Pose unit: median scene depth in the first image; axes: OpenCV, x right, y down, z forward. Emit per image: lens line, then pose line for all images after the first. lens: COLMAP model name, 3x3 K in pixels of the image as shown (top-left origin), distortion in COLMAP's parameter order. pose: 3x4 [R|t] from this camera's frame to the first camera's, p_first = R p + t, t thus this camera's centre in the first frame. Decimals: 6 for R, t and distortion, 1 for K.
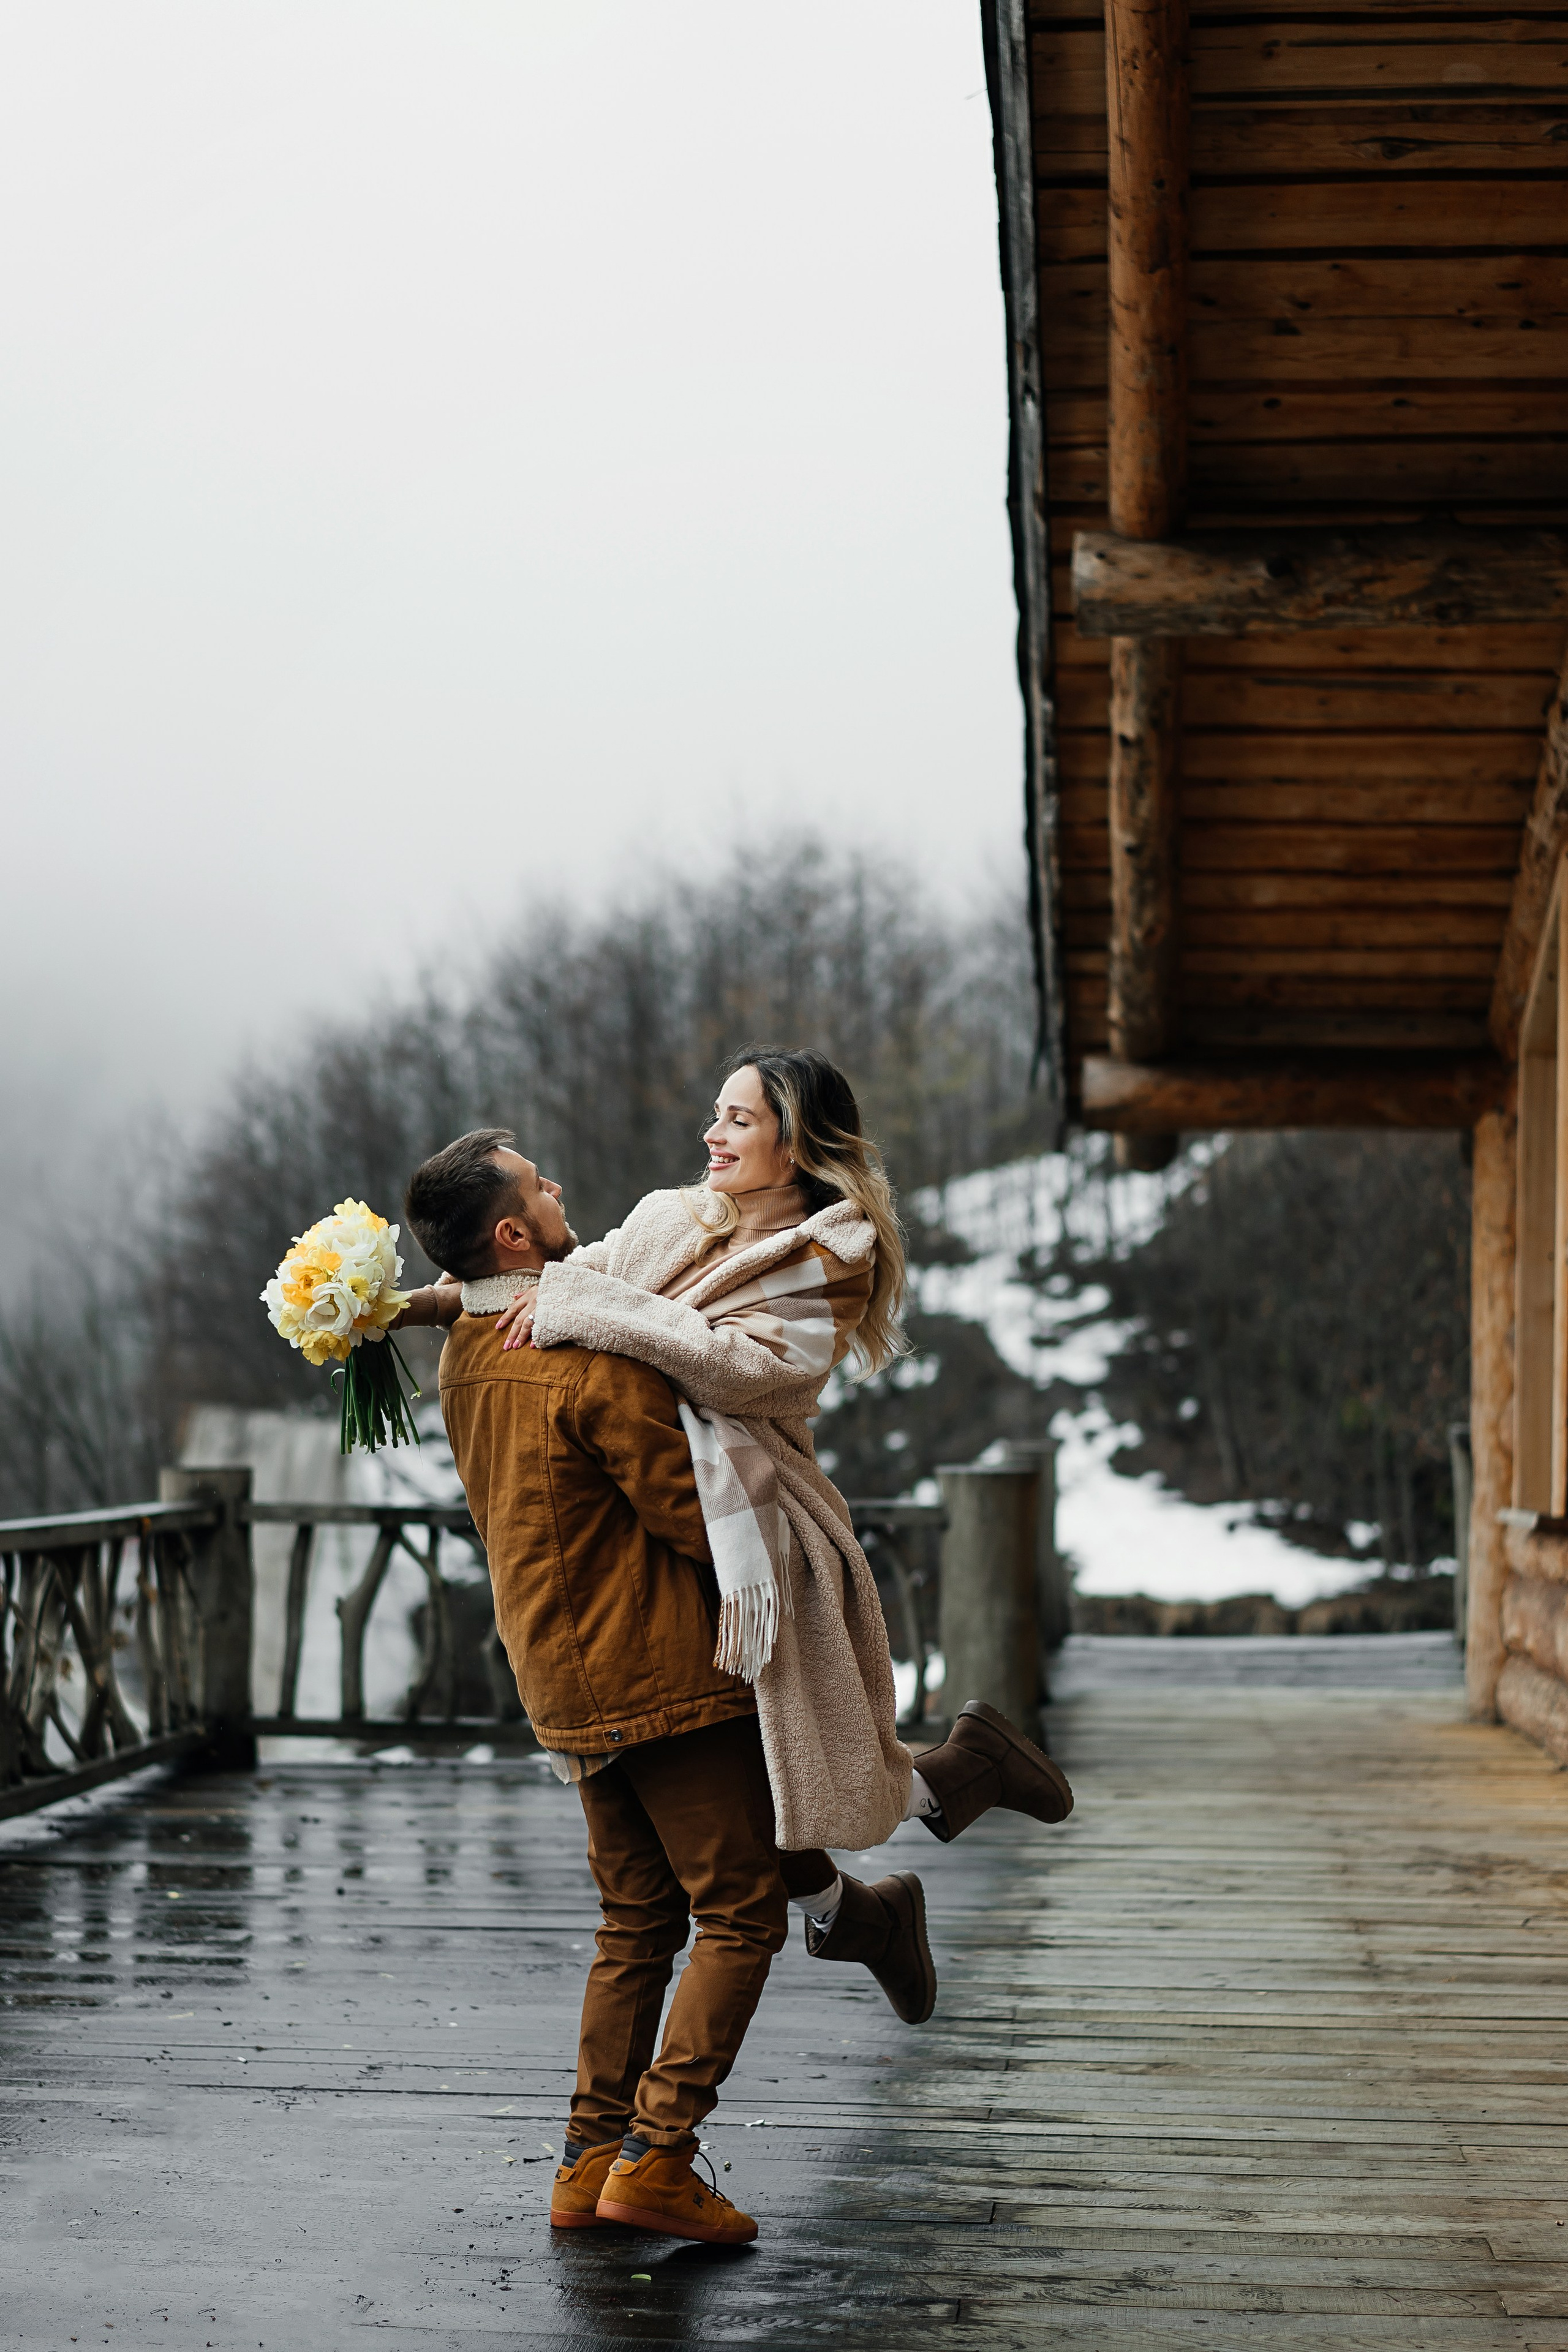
lens RADIAL K [[3967.2, 0, 780.5], [0, 3967.2, 1267.0], [0, 0, 1]] dist [0.008610, -1.143326]
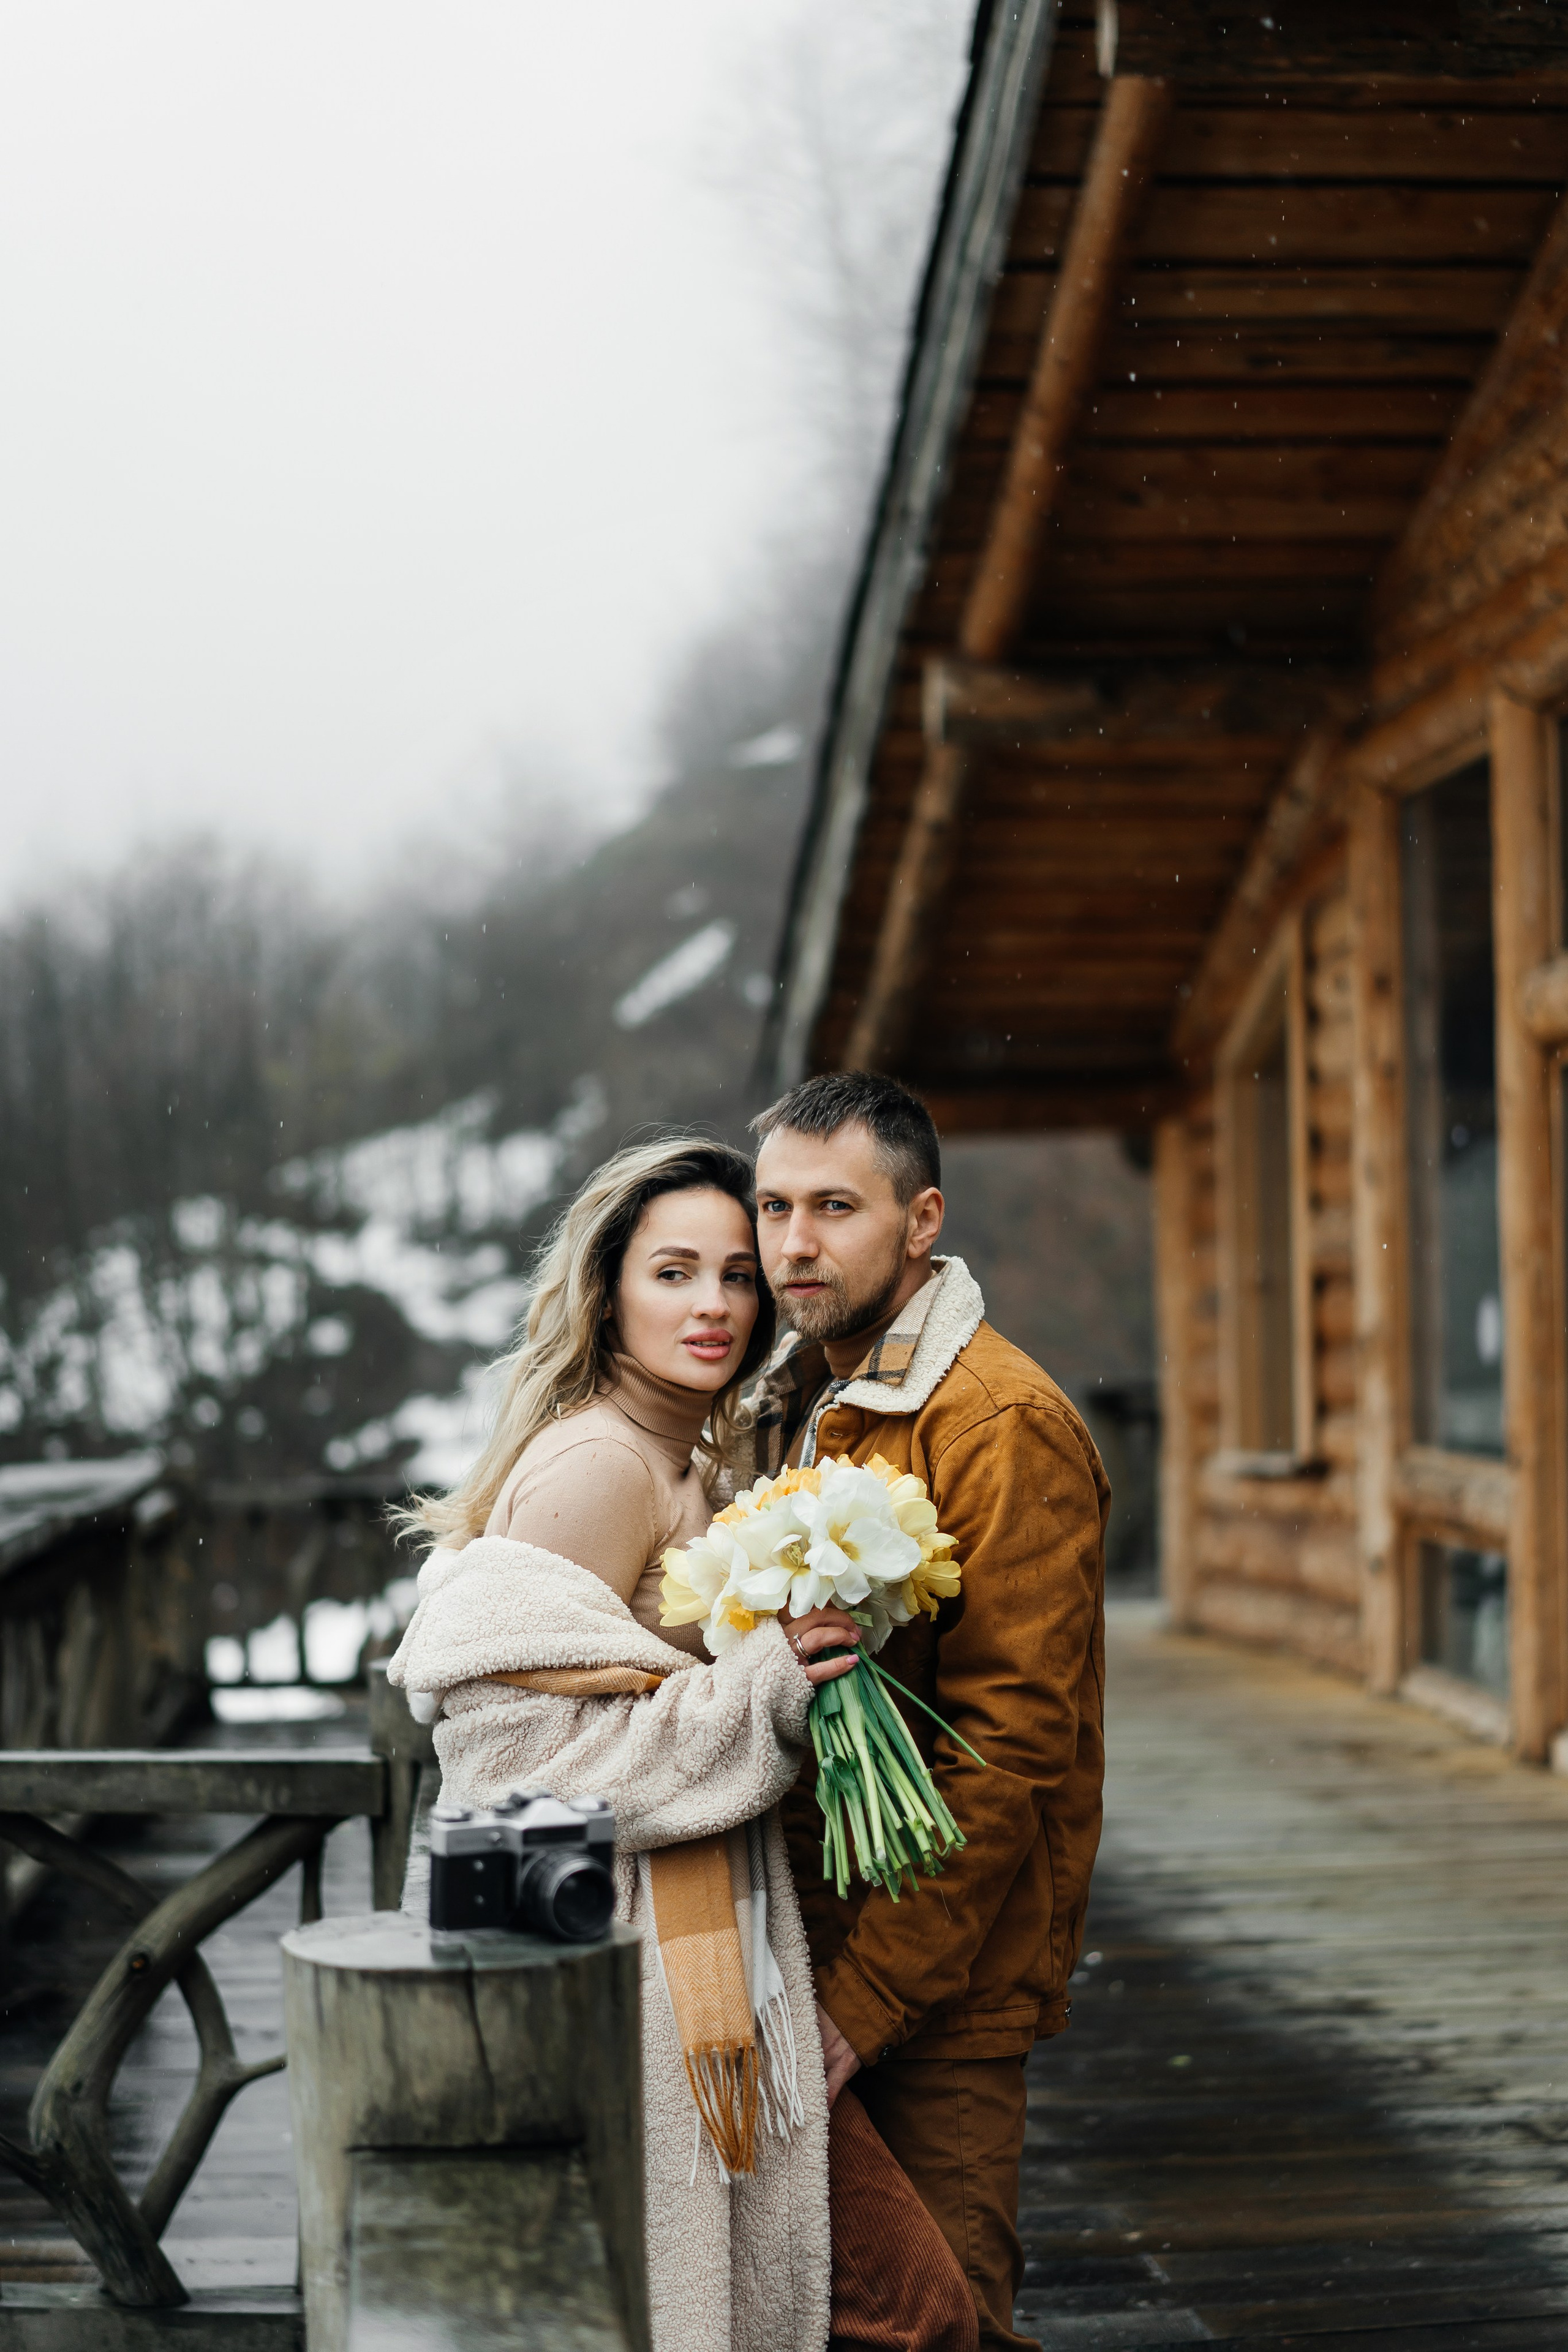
lens RADIAL K [[3884.5, 0, 784.0], [0, 3884.5, 1176.0], [0, 0, 1]] dist [0.023979, -1.223081]
pose [[0.977405, -0.023333, 0.210085, -0.179048], [0.025282, 0.999659, -0.006597, -0.017691], [-0.209860, 0.011760, 0.977661, -0.112954]]
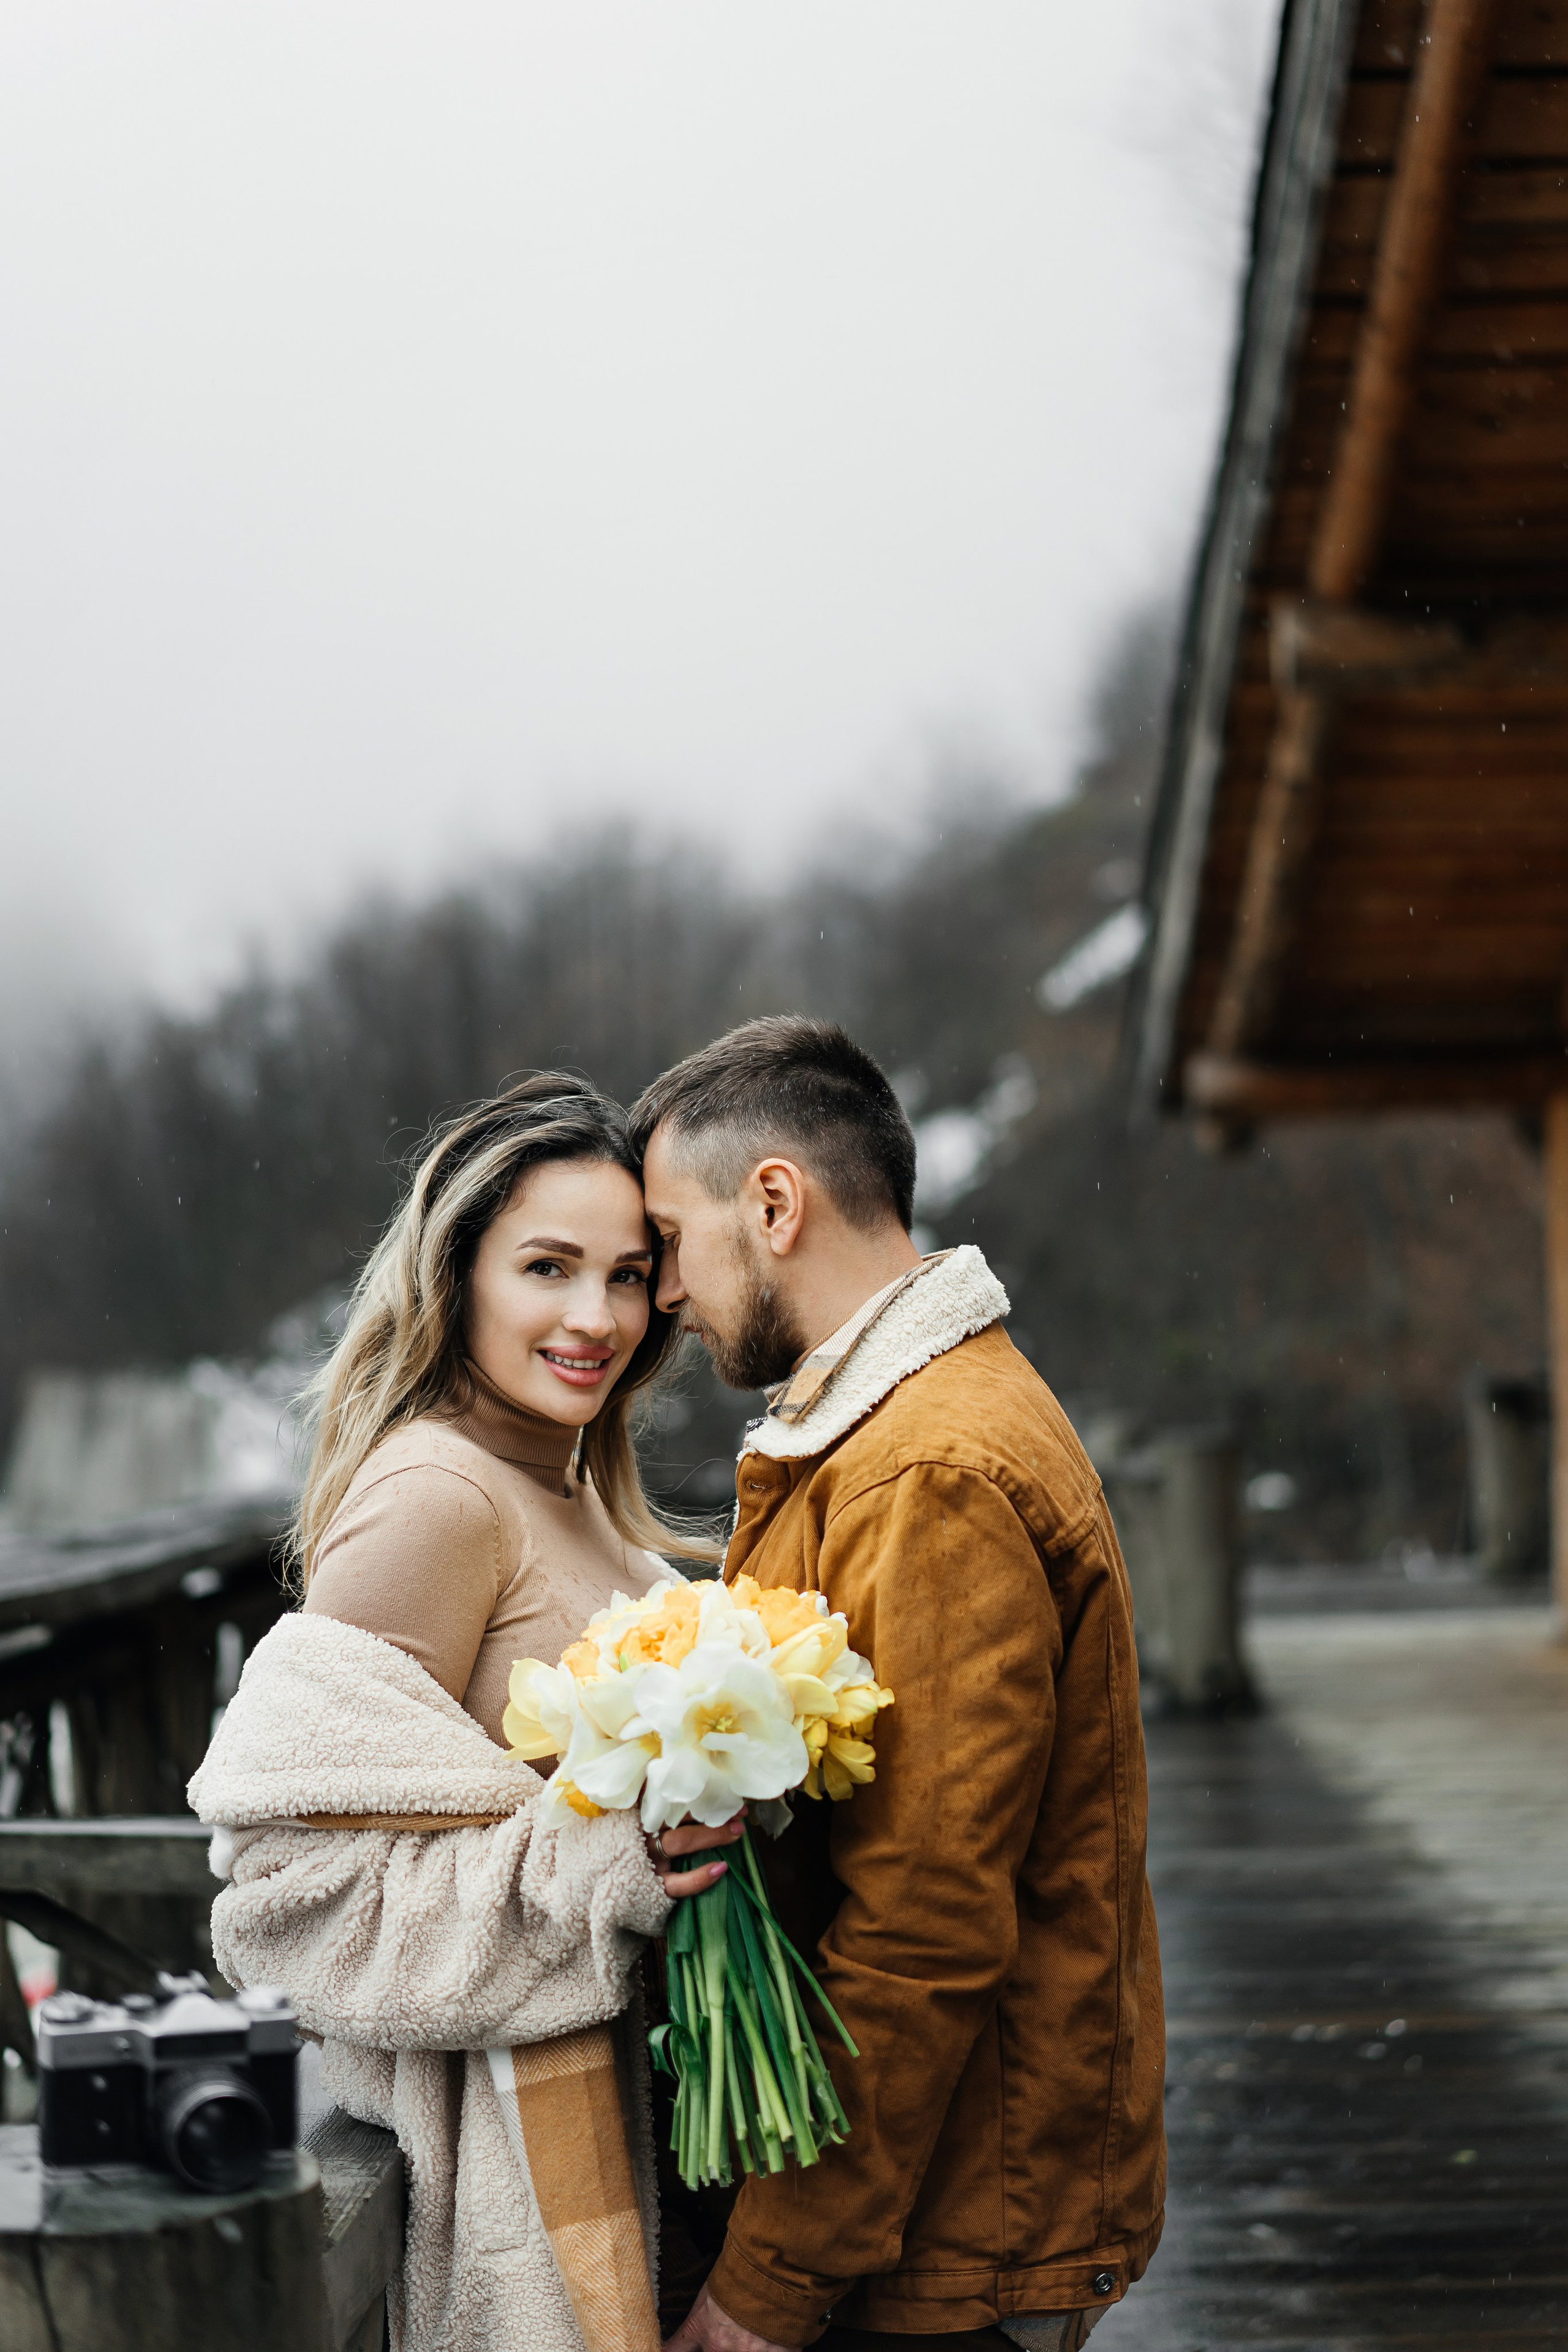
lens RADIAL K [[3884.5, 0, 784.0], [0, 3884.5, 1176.0], [0, 0, 1]] dist [0.023979, -1.223081]
pose [[0.995386, -0.029656, 0.091258, -0.137568], [0.030357, 0.999519, -0.006296, -0.016757], [-0.091028, 0.009037, 0.995807, -0.060716]]
